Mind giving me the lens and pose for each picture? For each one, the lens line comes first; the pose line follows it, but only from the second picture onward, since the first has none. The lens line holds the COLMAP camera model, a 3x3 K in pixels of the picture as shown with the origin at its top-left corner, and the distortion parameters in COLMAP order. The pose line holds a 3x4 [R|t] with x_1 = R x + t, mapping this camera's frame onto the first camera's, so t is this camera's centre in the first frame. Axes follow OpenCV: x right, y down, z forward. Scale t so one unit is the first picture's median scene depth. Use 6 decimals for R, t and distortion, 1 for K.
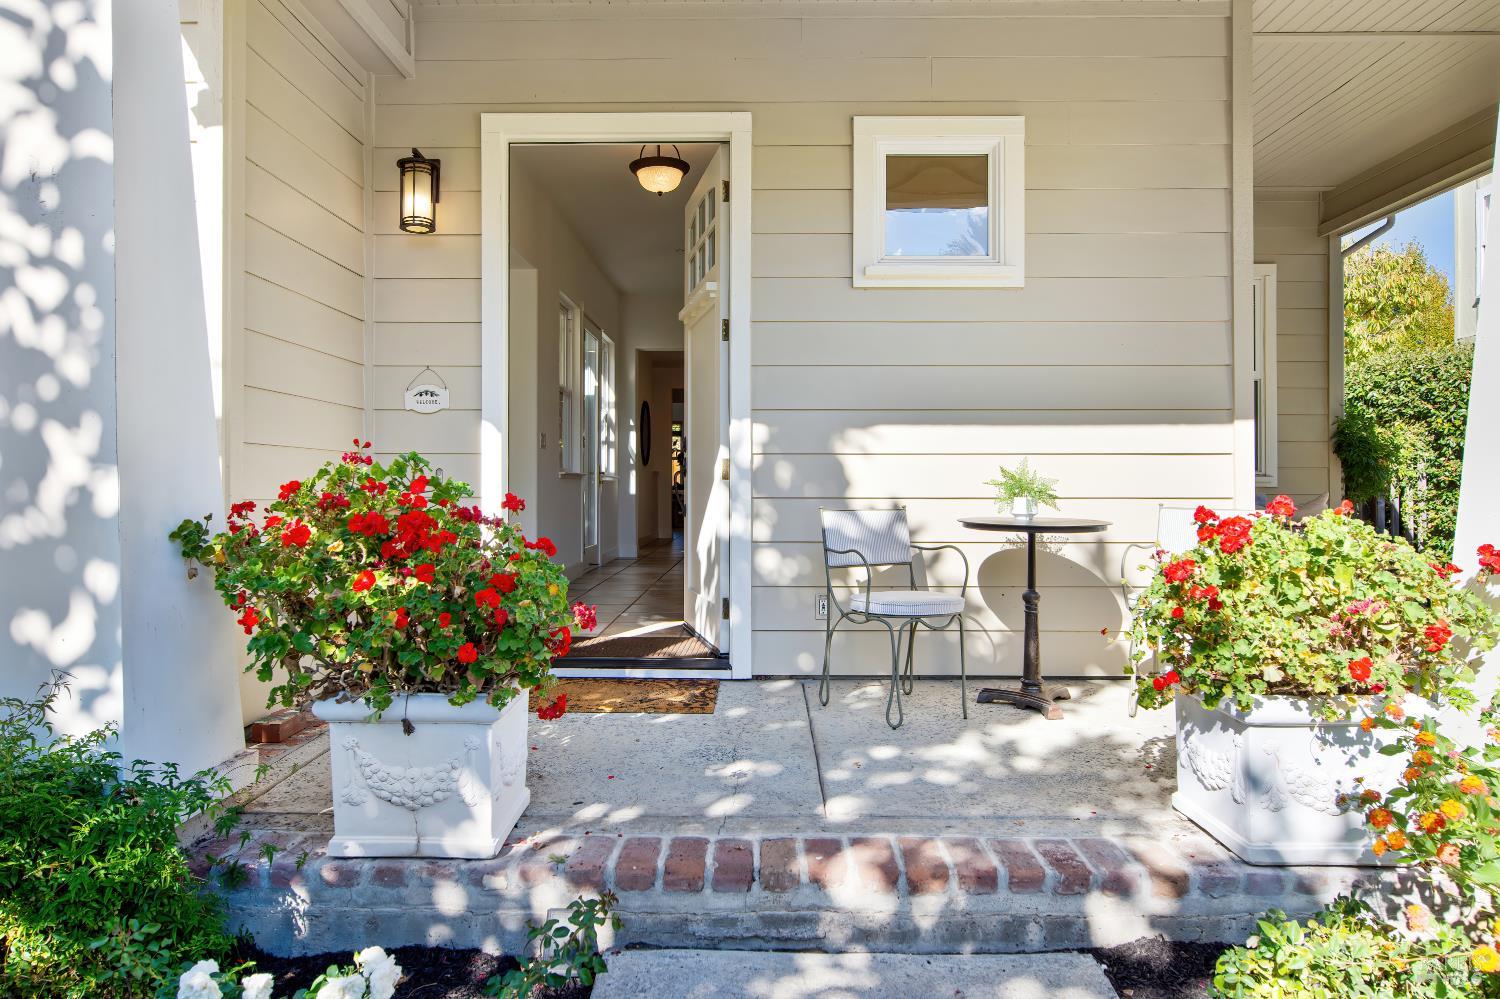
lens RADIAL K [[963.0, 0, 753.8], [0, 963.0, 496.2], [0, 0, 1]] dist [-0.009204, -0.001684]
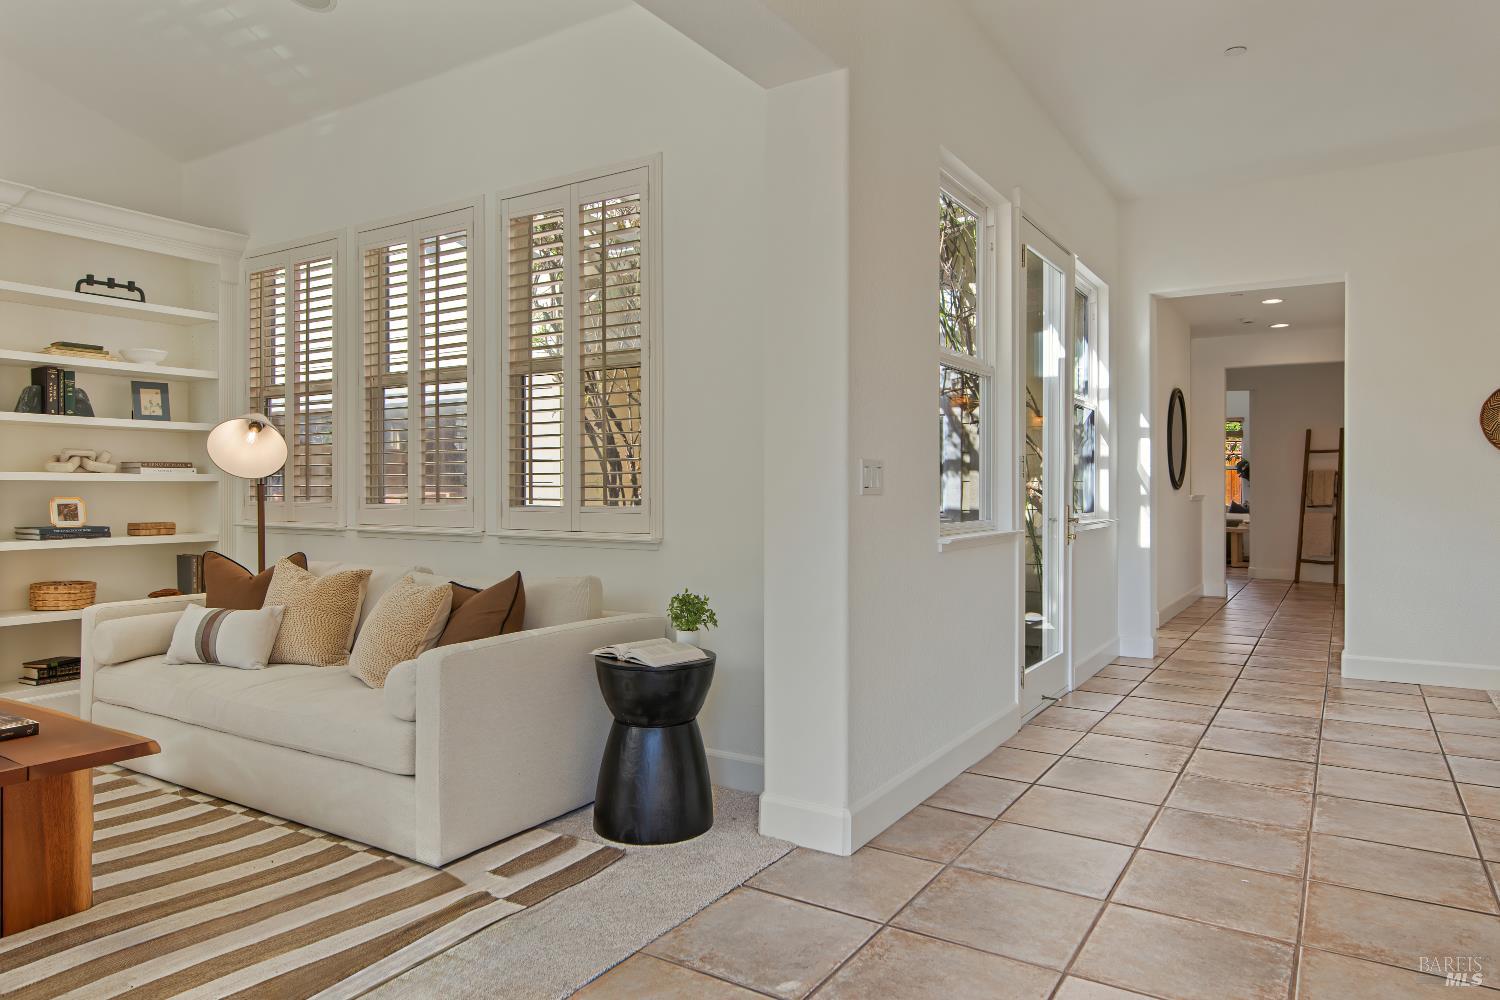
lens RADIAL K [[963.0, 0, 753.8], [0, 963.0, 496.7], [0, 0, 1]] dist [-0.009204, -0.001684]
pose [[0.853060, 0.001324, -0.521811, -0.025991], [-0.001060, 0.999999, 0.000804, -0.033434], [0.521812, -0.000133, 0.853061, 0.400658]]
